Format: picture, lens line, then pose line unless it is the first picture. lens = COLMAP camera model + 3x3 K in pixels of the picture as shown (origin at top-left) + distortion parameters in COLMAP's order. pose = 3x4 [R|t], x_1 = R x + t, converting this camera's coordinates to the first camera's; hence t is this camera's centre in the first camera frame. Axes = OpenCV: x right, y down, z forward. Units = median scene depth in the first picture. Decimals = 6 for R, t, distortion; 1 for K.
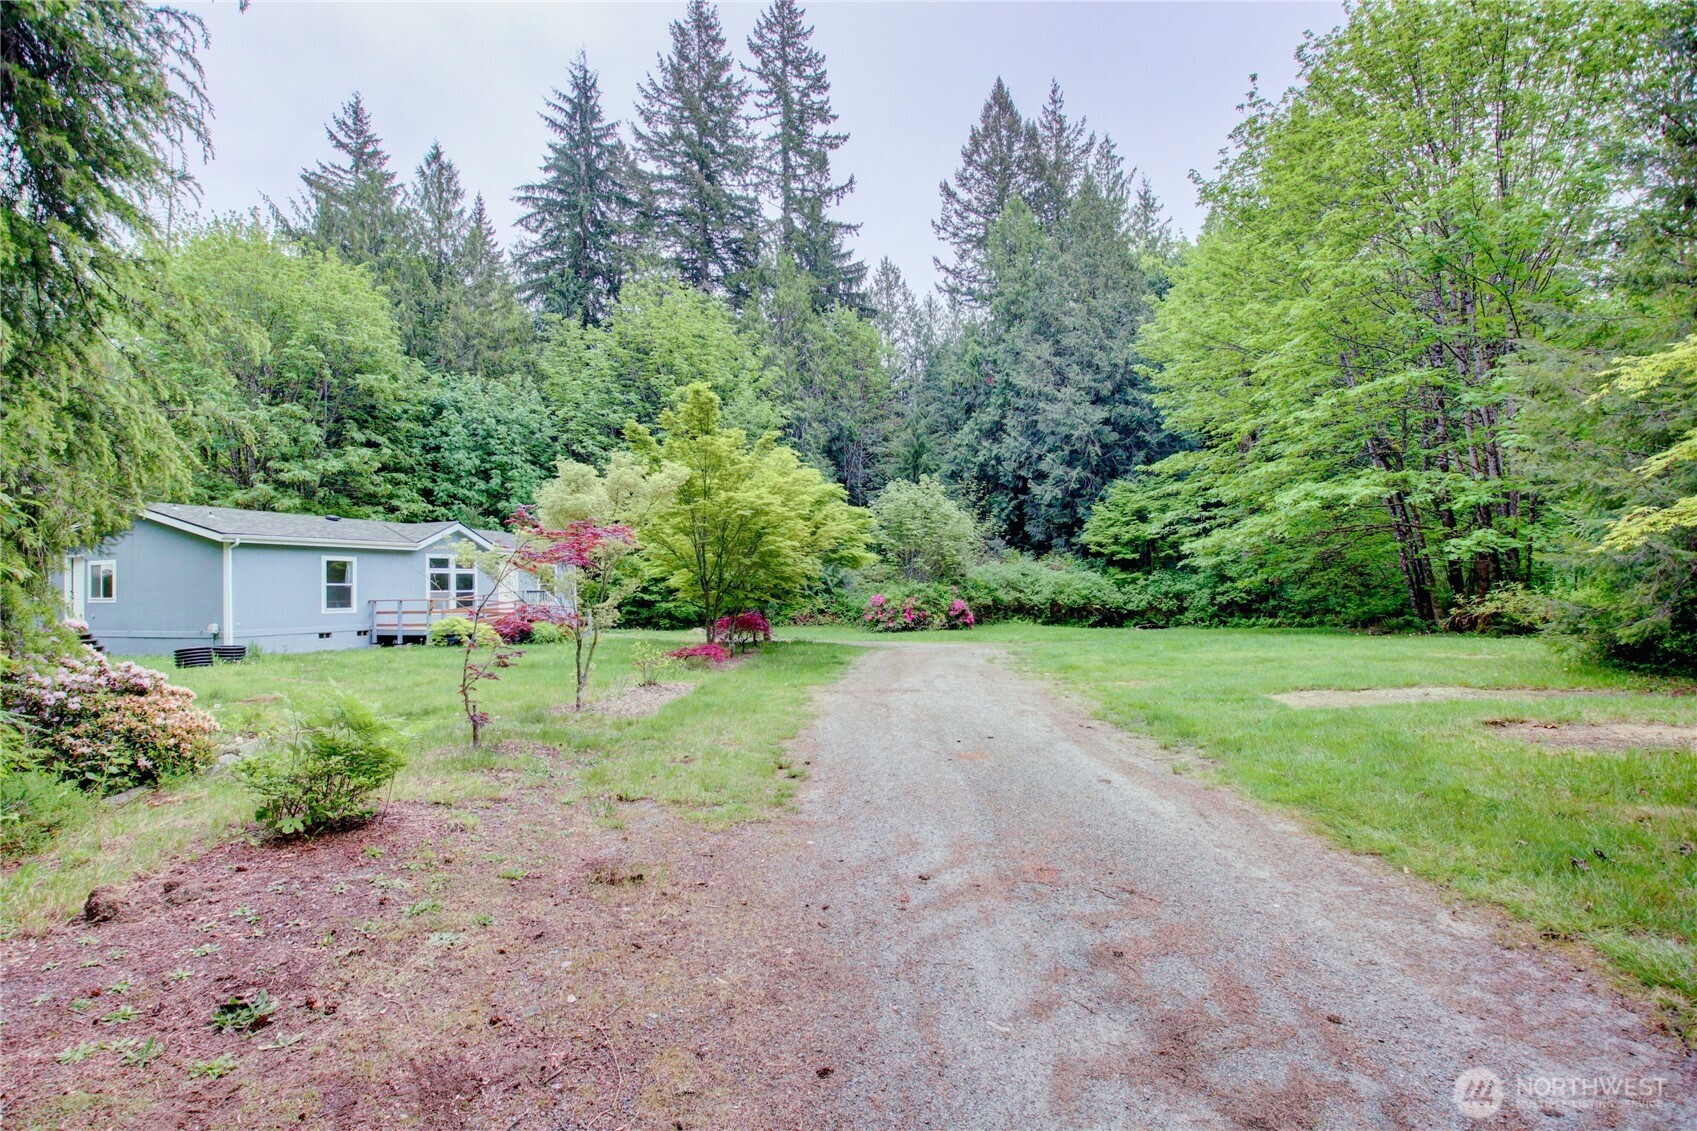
lens RADIAL K [[760.9, 0, 849.2], [0, 760.9, 568.0], [0, 0, 1]] dist [0.001482, 0.000406]
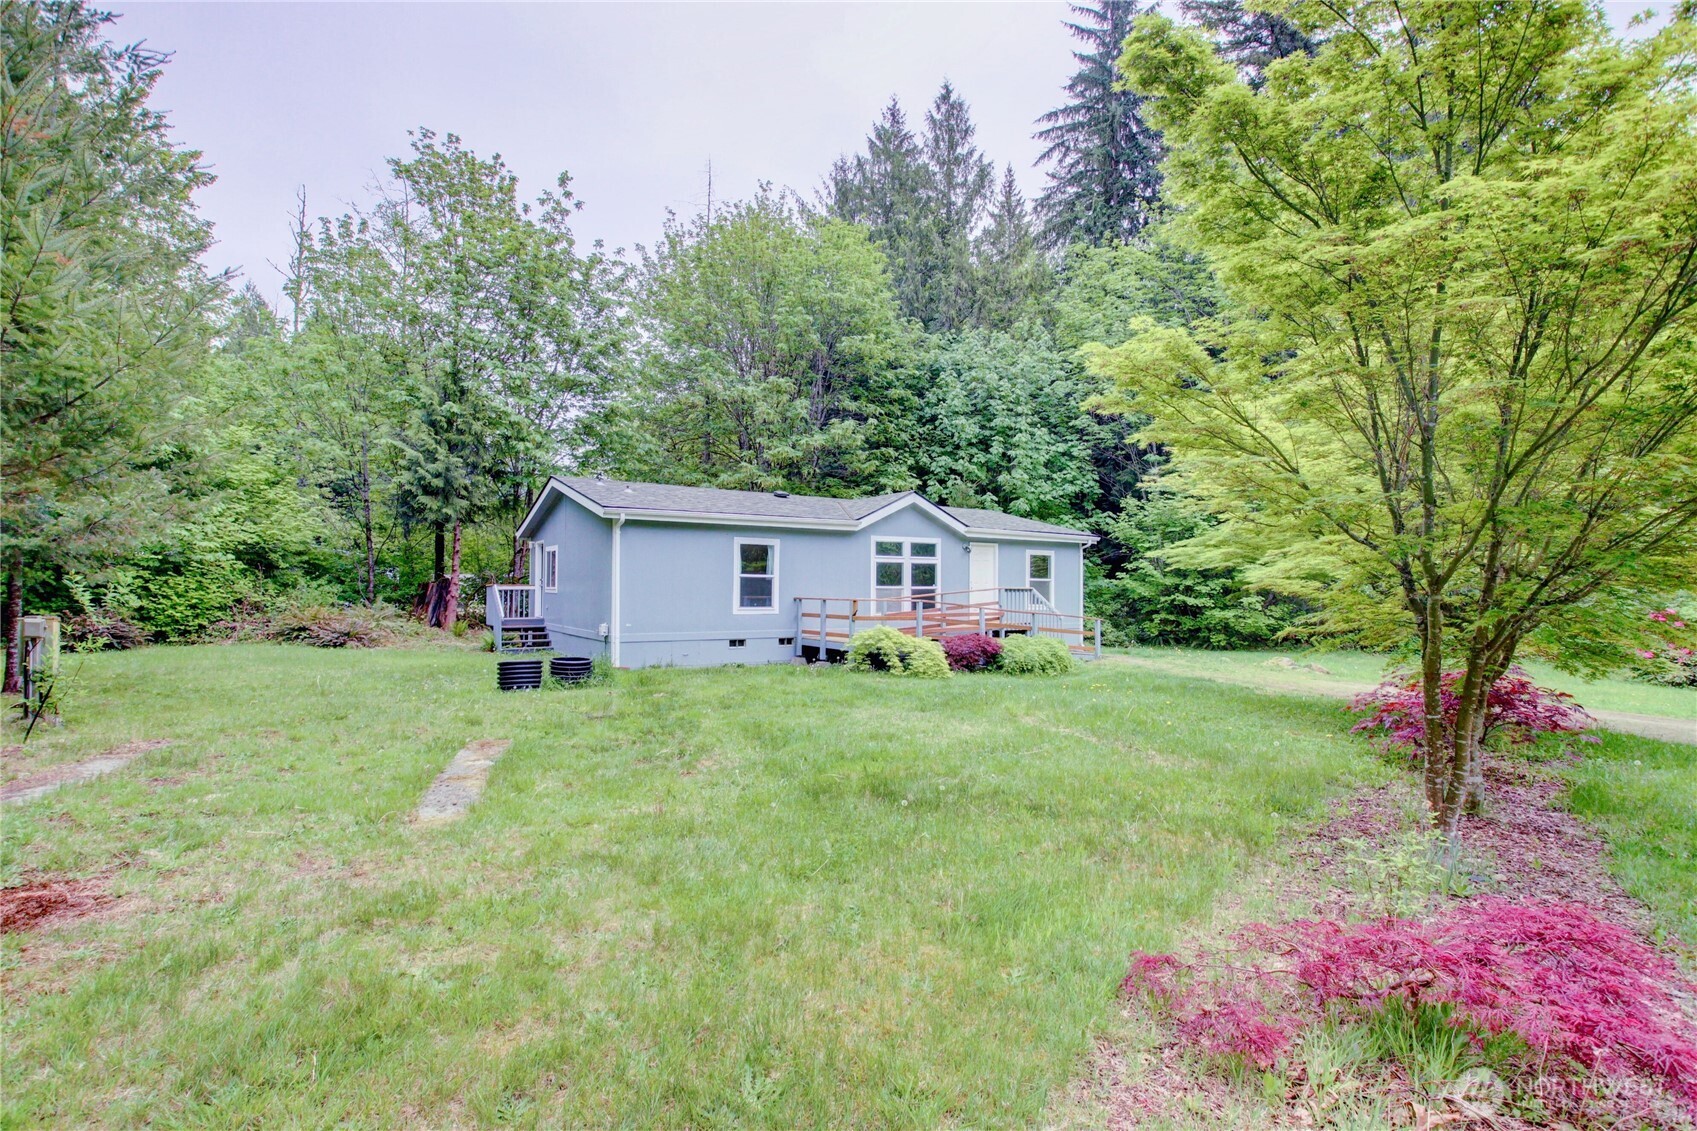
lens RADIAL K [[760.9, 0, 849.4], [0, 760.9, 564.2], [0, 0, 1]] dist [0.001482, 0.000406]
pose [[0.774052, 0.007914, -0.633073, -0.078997], [-0.004640, 0.999966, 0.006826, 0.003119], [0.633106, -0.002346, 0.774062, 0.307850]]
